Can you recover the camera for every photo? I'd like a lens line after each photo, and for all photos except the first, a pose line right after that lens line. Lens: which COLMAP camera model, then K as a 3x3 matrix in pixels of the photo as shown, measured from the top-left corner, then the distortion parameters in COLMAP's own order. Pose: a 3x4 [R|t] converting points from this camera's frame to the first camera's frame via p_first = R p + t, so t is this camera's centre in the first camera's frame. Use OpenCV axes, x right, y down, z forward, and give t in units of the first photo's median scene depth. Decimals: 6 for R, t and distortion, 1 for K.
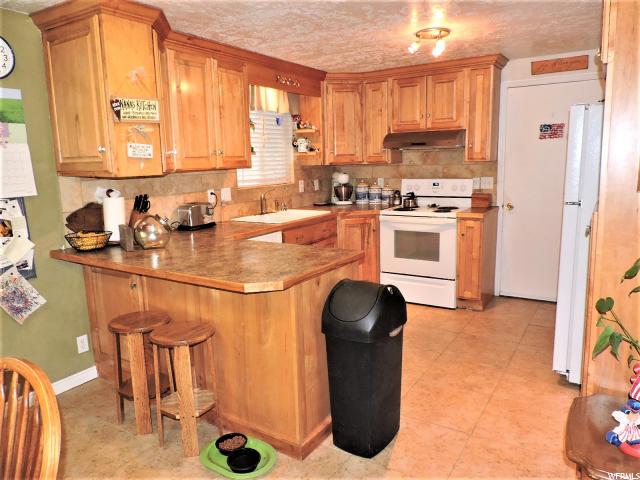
lens RADIAL K [[459.7, 0, 322.3], [0, 459.7, 239.1], [0, 0, 1]] dist [-0.010681, -0.002844]
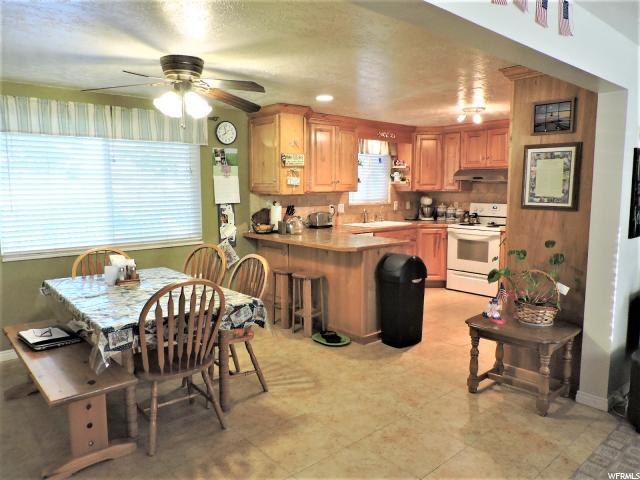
lens RADIAL K [[459.2, 0, 322.0], [0, 459.2, 239.3], [0, 0, 1]] dist [-0.014750, -0.000953]
pose [[0.959557, 0.056402, -0.275808, 0.169181], [-0.070026, 0.996751, -0.039791, 0.076259], [0.272668, 0.057495, 0.960389, -0.518132]]
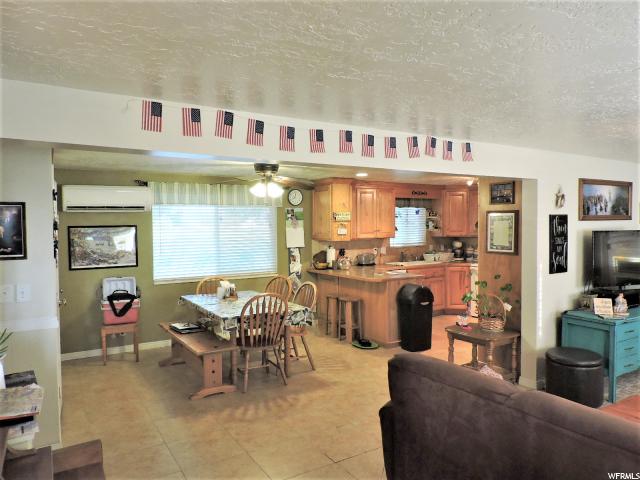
lens RADIAL K [[459.7, 0, 322.3], [0, 459.7, 239.1], [0, 0, 1]] dist [-0.010681, -0.002844]
pose [[0.900666, 0.032642, -0.433285, 0.432155], [-0.088527, 0.990044, -0.109434, 0.099758], [0.425399, 0.136921, 0.894588, -0.937453]]
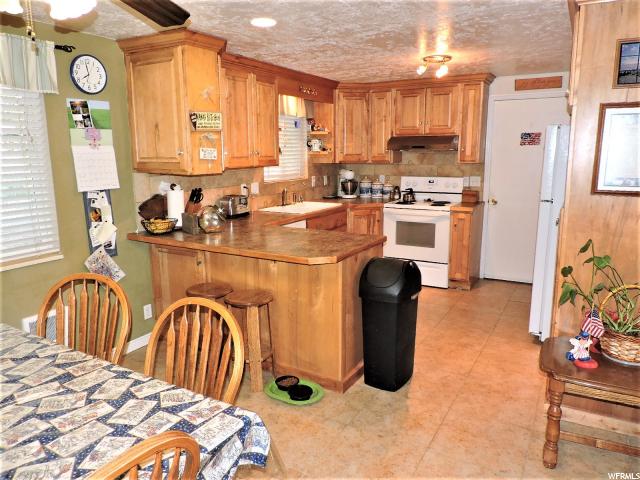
lens RADIAL K [[459.7, 0, 322.3], [0, 459.7, 239.1], [0, 0, 1]] dist [-0.010681, -0.002844]
pose [[0.998834, 0.010262, 0.047184, -0.097752], [-0.011143, 0.999768, 0.018445, 0.008511], [-0.046983, -0.018949, 0.998716, -0.176887]]
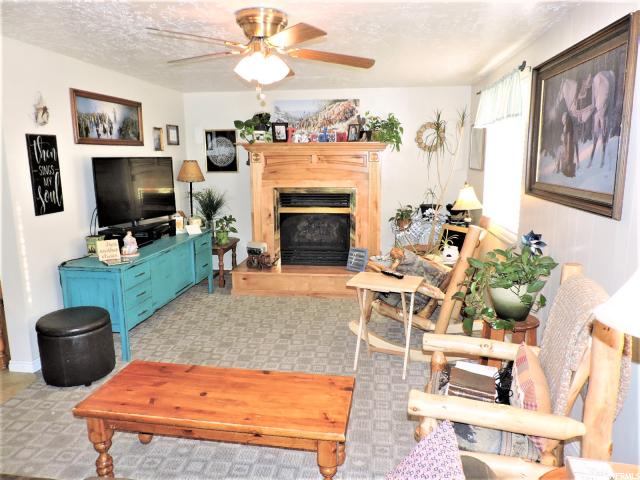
lens RADIAL K [[459.7, 0, 322.3], [0, 459.7, 239.1], [0, 0, 1]] dist [-0.010681, -0.002844]
pose [[0.903899, -0.052420, 0.424522, 0.568104], [0.051547, 0.998579, 0.013551, 0.067597], [-0.424629, 0.009634, 0.905316, -0.639910]]
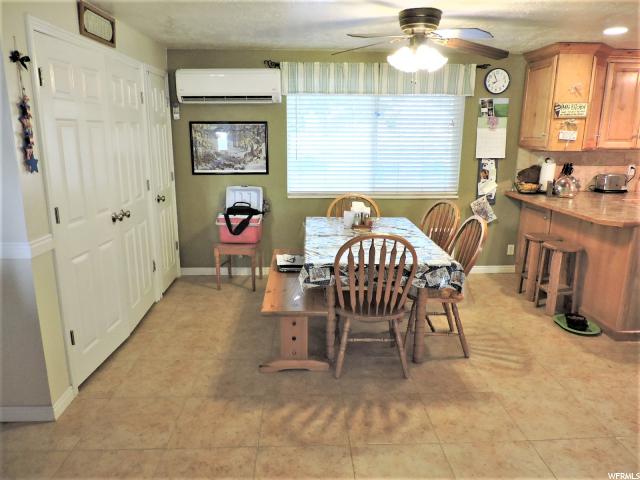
lens RADIAL K [[459.2, 0, 322.0], [0, 459.2, 239.3], [0, 0, 1]] dist [-0.014750, -0.000953]
pose [[0.570303, 0.215110, -0.792769, 0.310601], [-0.158723, 0.975772, 0.150584, 0.039480], [0.805954, 0.039952, 0.590629, -0.421875]]
